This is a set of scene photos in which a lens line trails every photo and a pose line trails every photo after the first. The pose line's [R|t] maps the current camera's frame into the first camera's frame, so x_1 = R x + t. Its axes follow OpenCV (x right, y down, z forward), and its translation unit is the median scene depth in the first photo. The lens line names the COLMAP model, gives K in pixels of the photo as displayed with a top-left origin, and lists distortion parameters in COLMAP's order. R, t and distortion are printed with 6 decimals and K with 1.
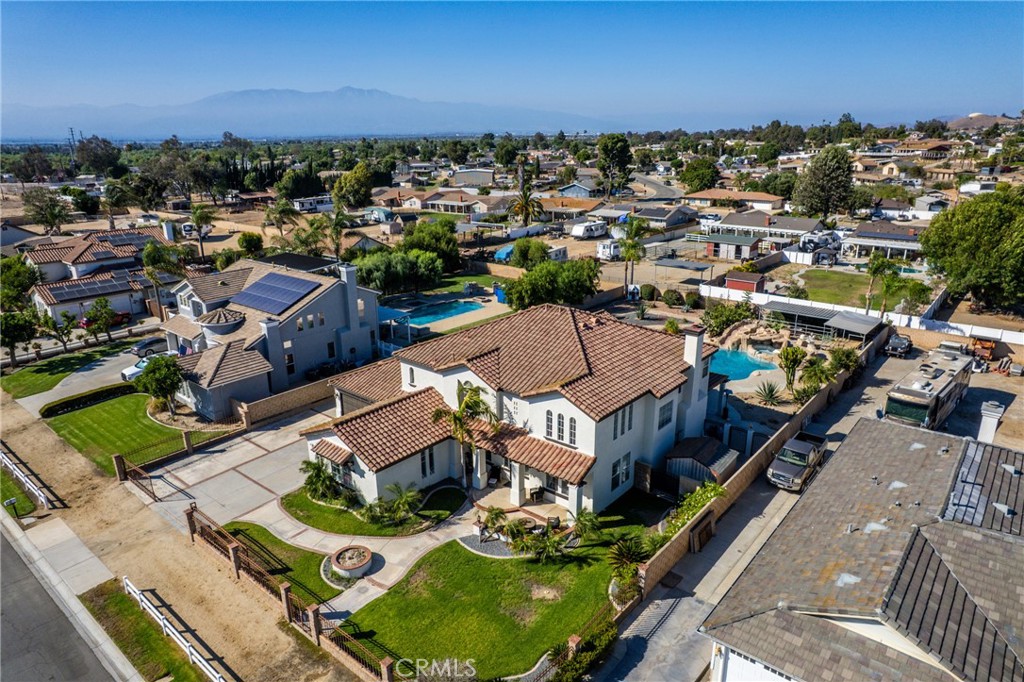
lens RADIAL K [[652.9, 0, 510.1], [0, 652.9, 344.3], [0, 0, 1]] dist [-0.073423, 0.060271]
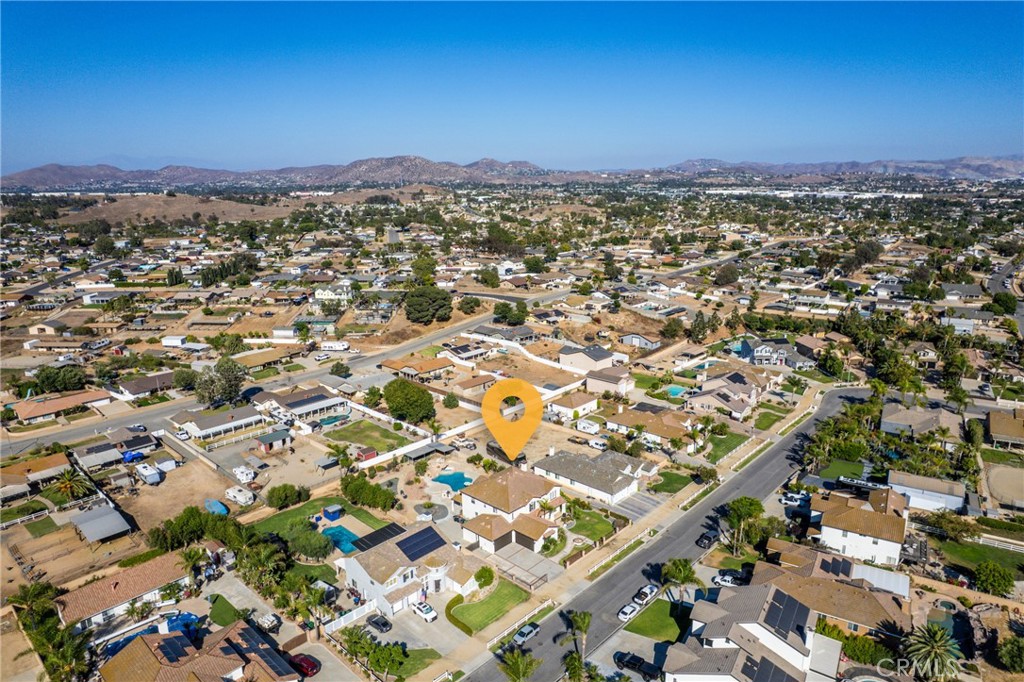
lens RADIAL K [[652.9, 0, 510.1], [0, 652.9, 344.3], [0, 0, 1]] dist [-0.073423, 0.060271]
pose [[0.055999, -0.237828, 0.969692, -3.203141], [0.313284, 0.926352, 0.209107, -1.469043], [-0.948007, 0.292079, 0.126383, 0.428362]]
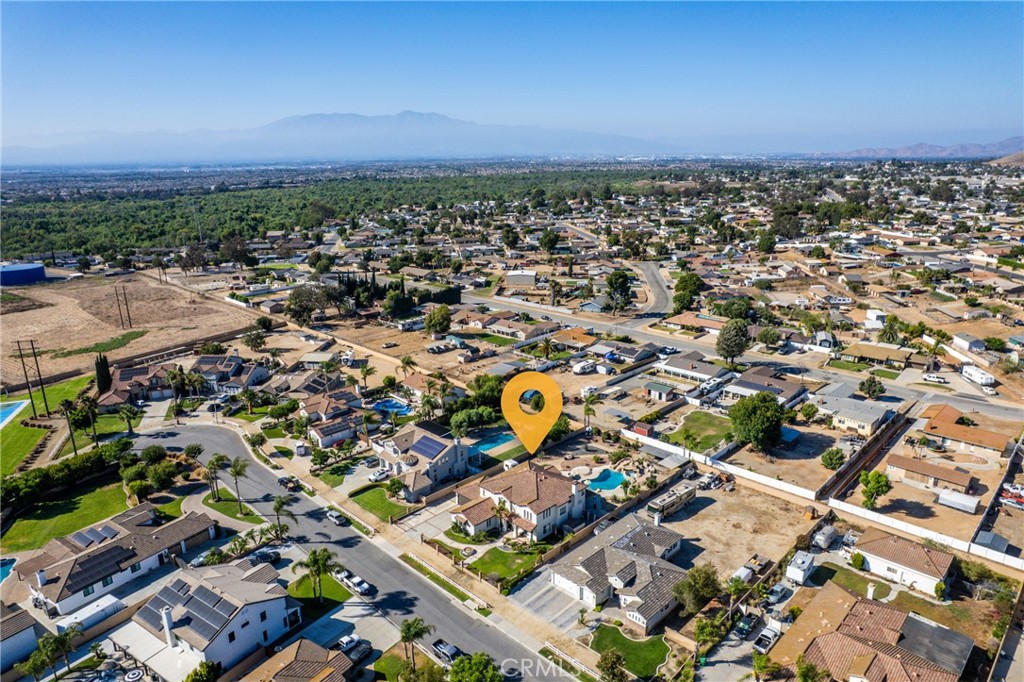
lens RADIAL K [[652.9, 0, 510.1], [0, 652.9, 344.3], [0, 0, 1]] dist [-0.073423, 0.060271]
pose [[0.996618, 0.020177, -0.079664, 0.214200], [-0.022384, 0.999387, -0.026912, -0.608007], [0.079073, 0.028604, 0.996458, -2.192259]]
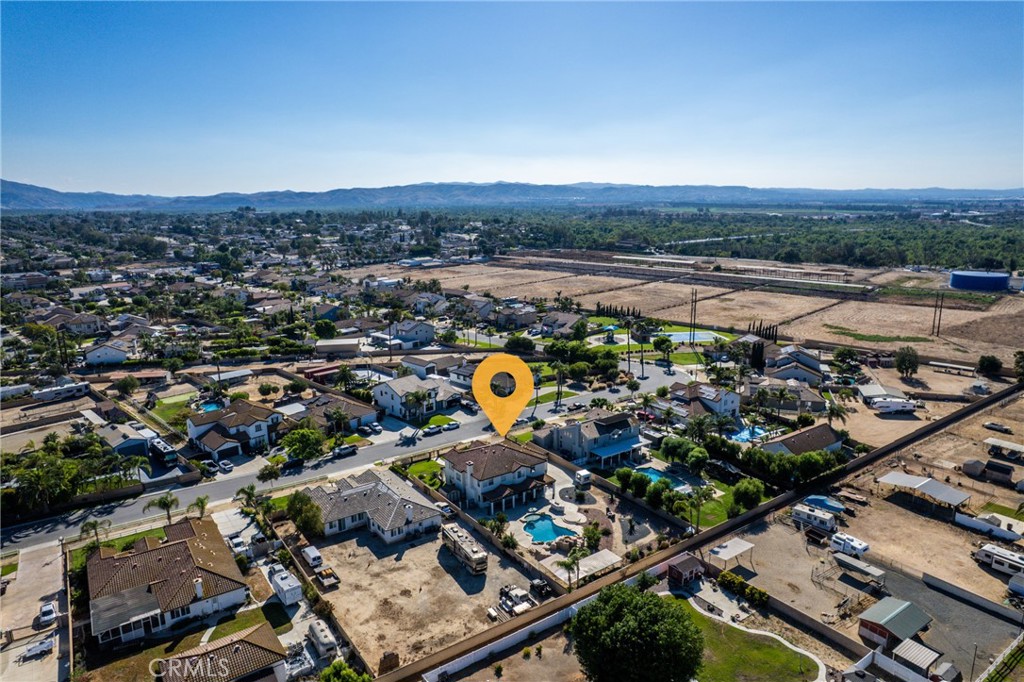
lens RADIAL K [[652.9, 0, 510.1], [0, 652.9, 344.3], [0, 0, 1]] dist [-0.073423, 0.060271]
pose [[-0.249733, 0.231474, -0.940241, 3.157658], [-0.284958, 0.910442, 0.299824, -1.588281], [0.925436, 0.342805, -0.161407, 1.557520]]
